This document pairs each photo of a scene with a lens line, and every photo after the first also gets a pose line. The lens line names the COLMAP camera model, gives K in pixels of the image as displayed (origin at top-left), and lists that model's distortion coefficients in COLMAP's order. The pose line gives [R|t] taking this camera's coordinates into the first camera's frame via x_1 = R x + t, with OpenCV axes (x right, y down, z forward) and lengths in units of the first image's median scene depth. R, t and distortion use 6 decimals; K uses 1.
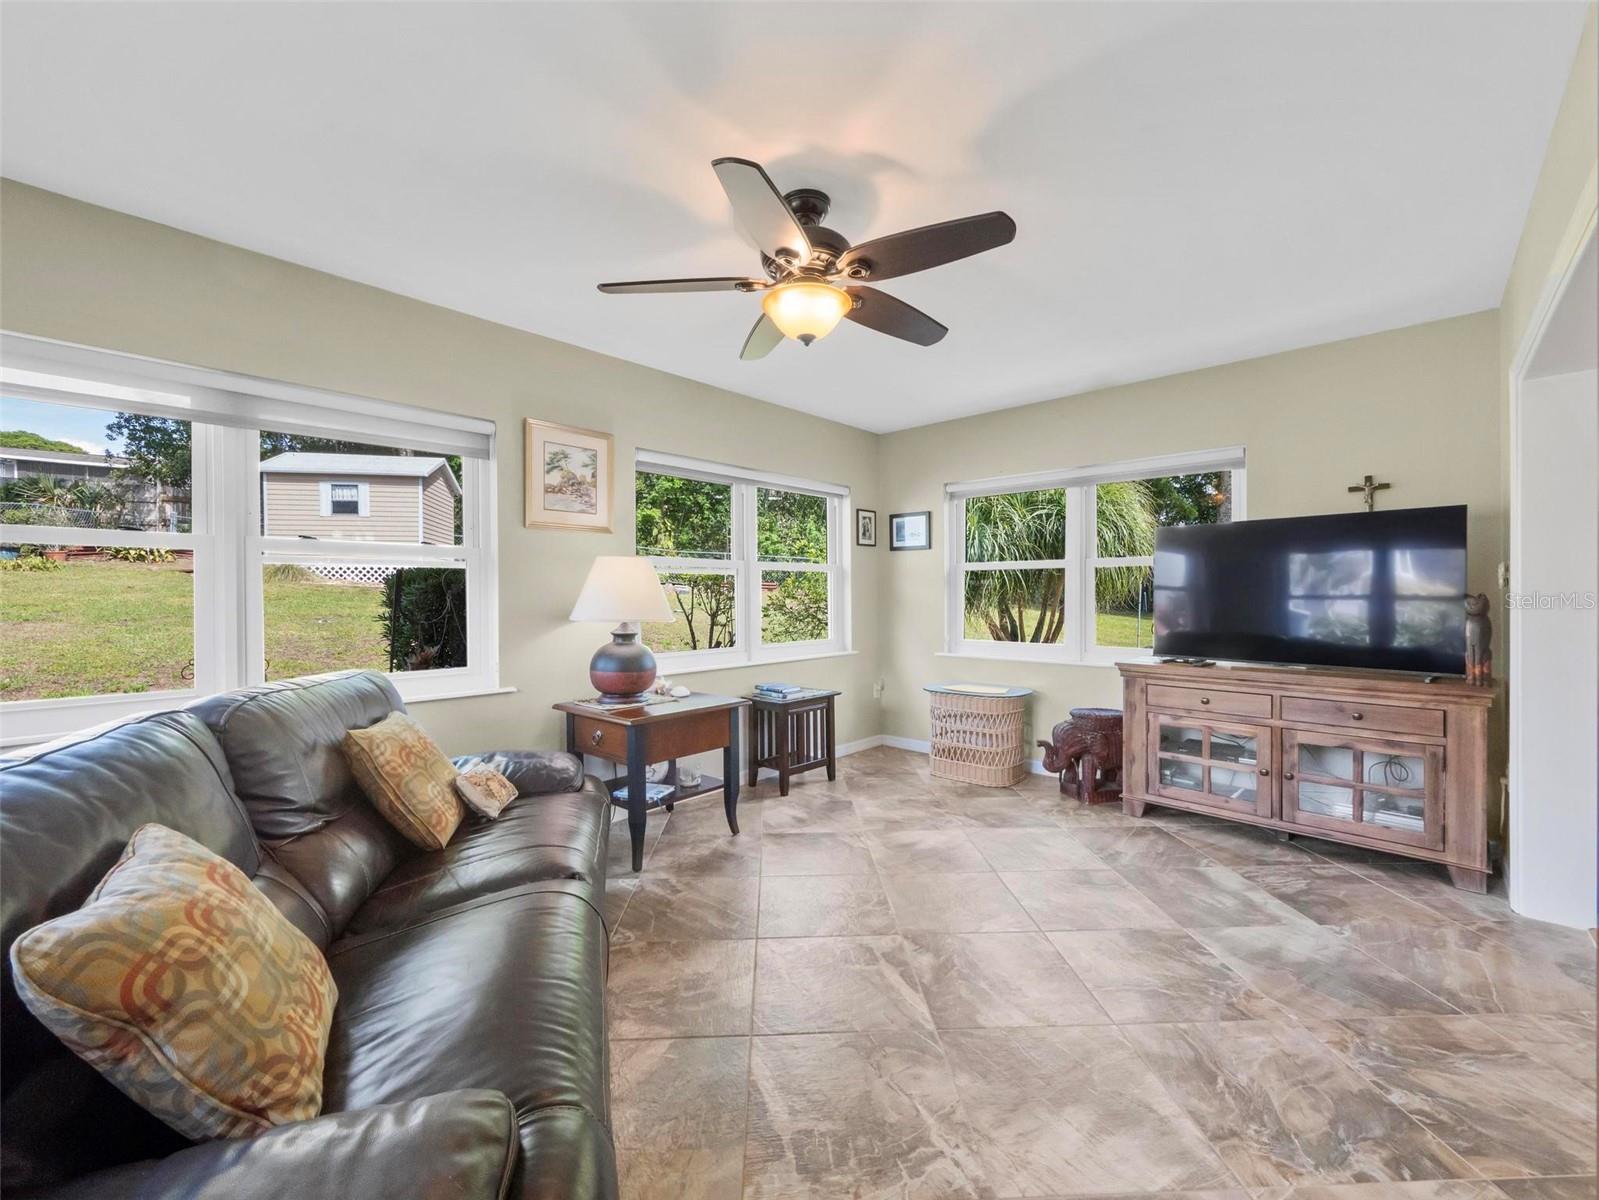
lens RADIAL K [[656.7, 0, 803.8], [0, 656.7, 599.9], [0, 0, 1]] dist [0.004574, -0.000606]
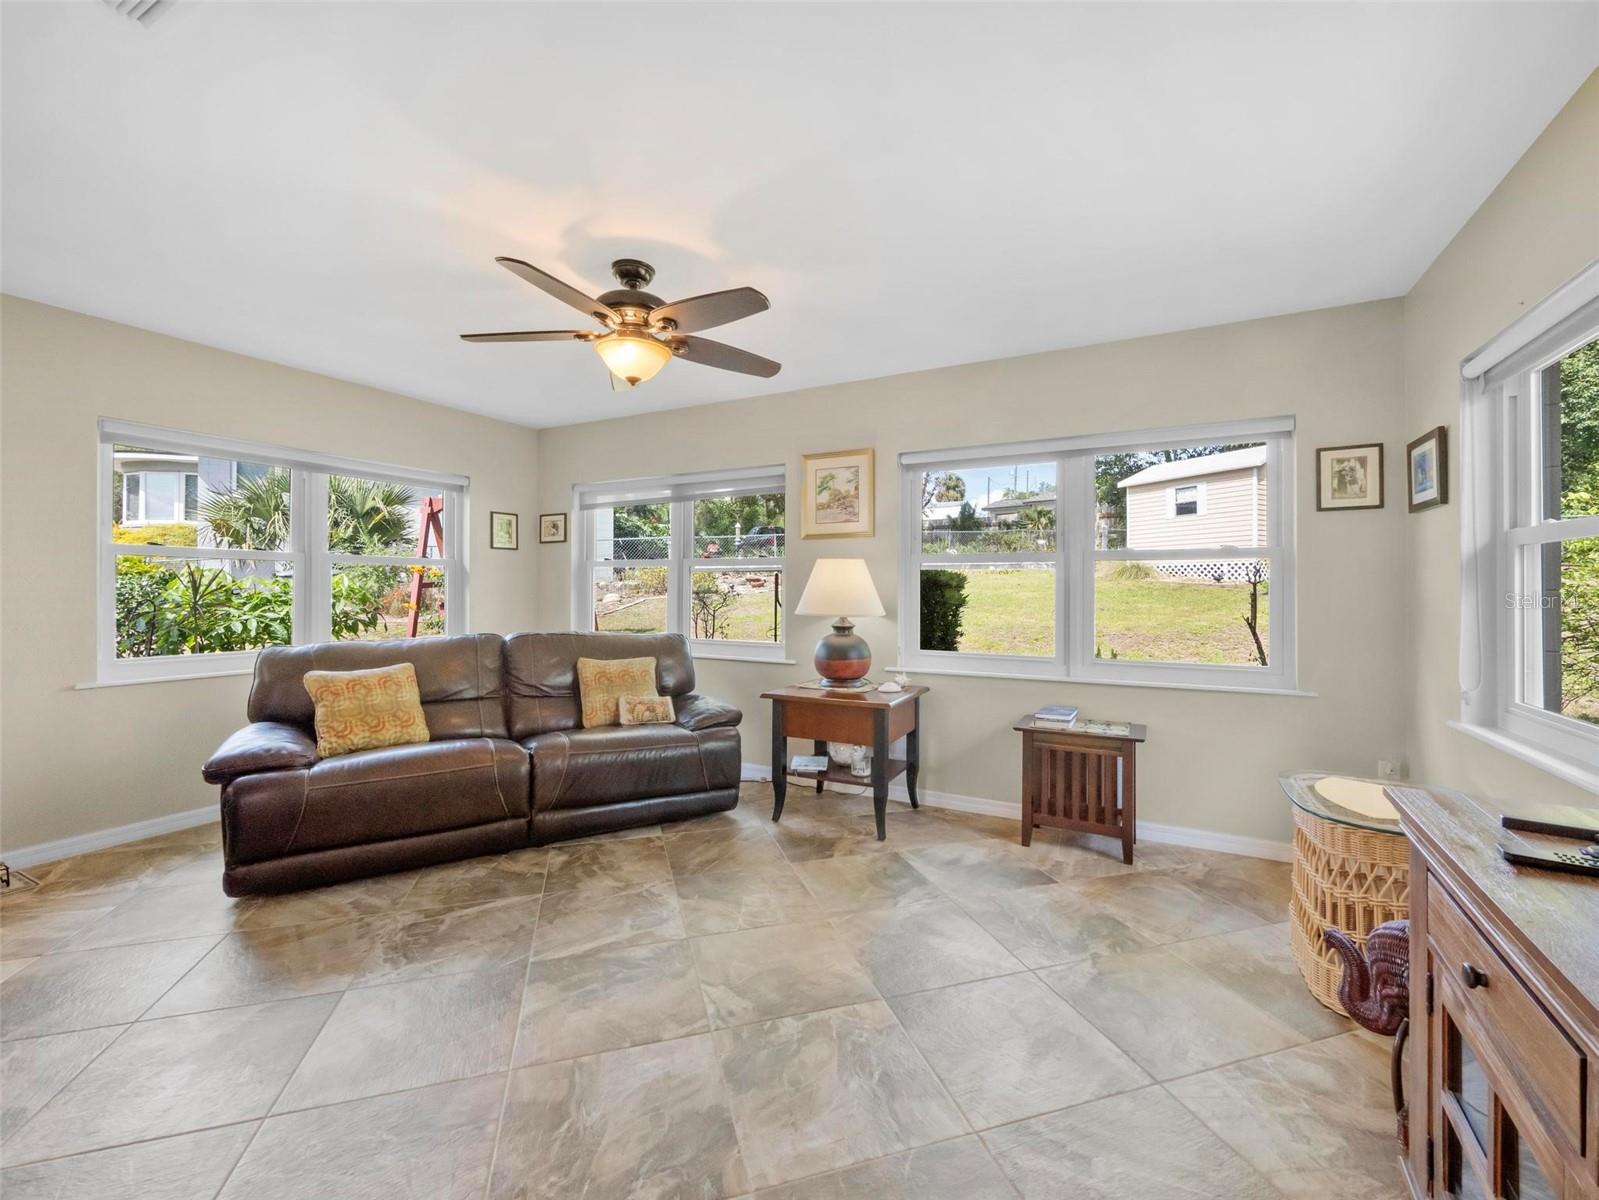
lens RADIAL K [[656.7, 0, 801.3], [0, 656.7, 591.3], [0, 0, 1]] dist [0.004574, -0.000606]
pose [[0.269613, 0.006911, -0.962944, 0.804866], [-0.014072, 0.999896, 0.003236, -0.011379], [0.962866, 0.012678, 0.269683, 0.628799]]
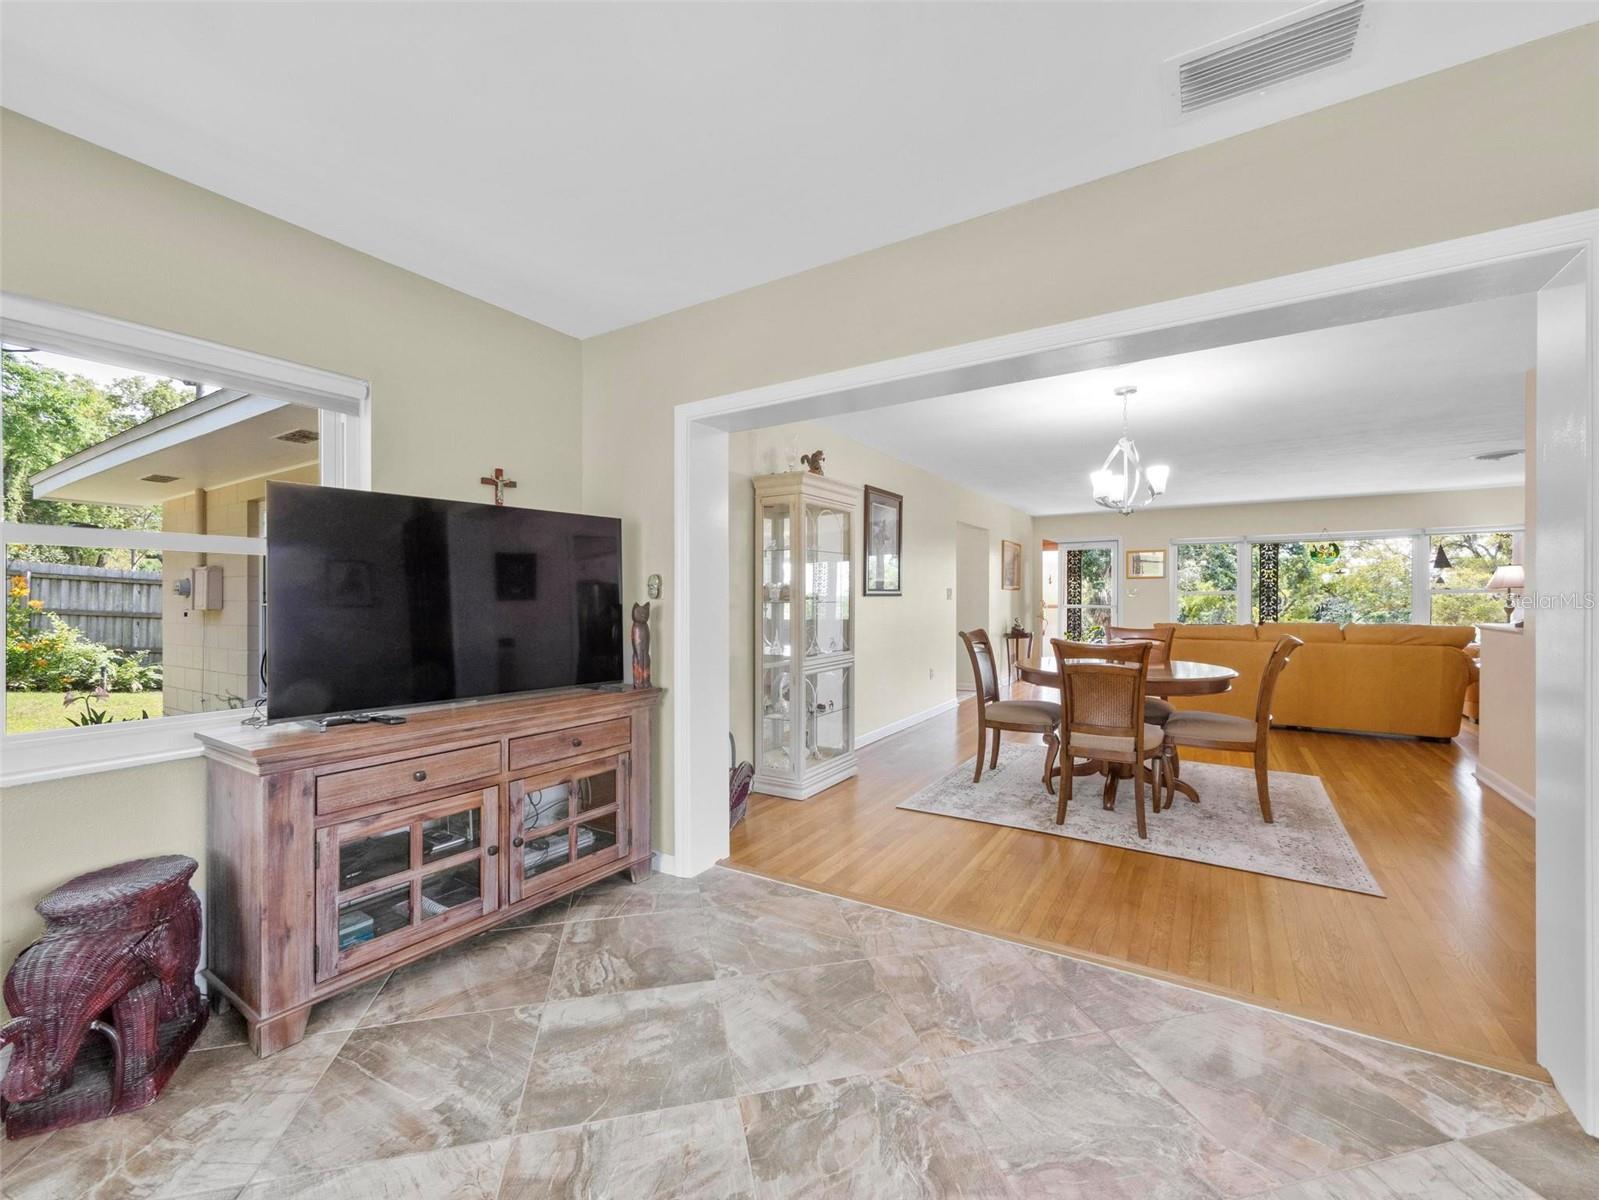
lens RADIAL K [[656.7, 0, 807.6], [0, 656.7, 602.8], [0, 0, 1]] dist [0.004574, -0.000606]
pose [[-0.199533, 0.002137, 0.979889, -0.075460], [0.008876, 0.999961, -0.000373, -0.006764], [-0.979851, 0.008623, -0.199544, 0.761116]]
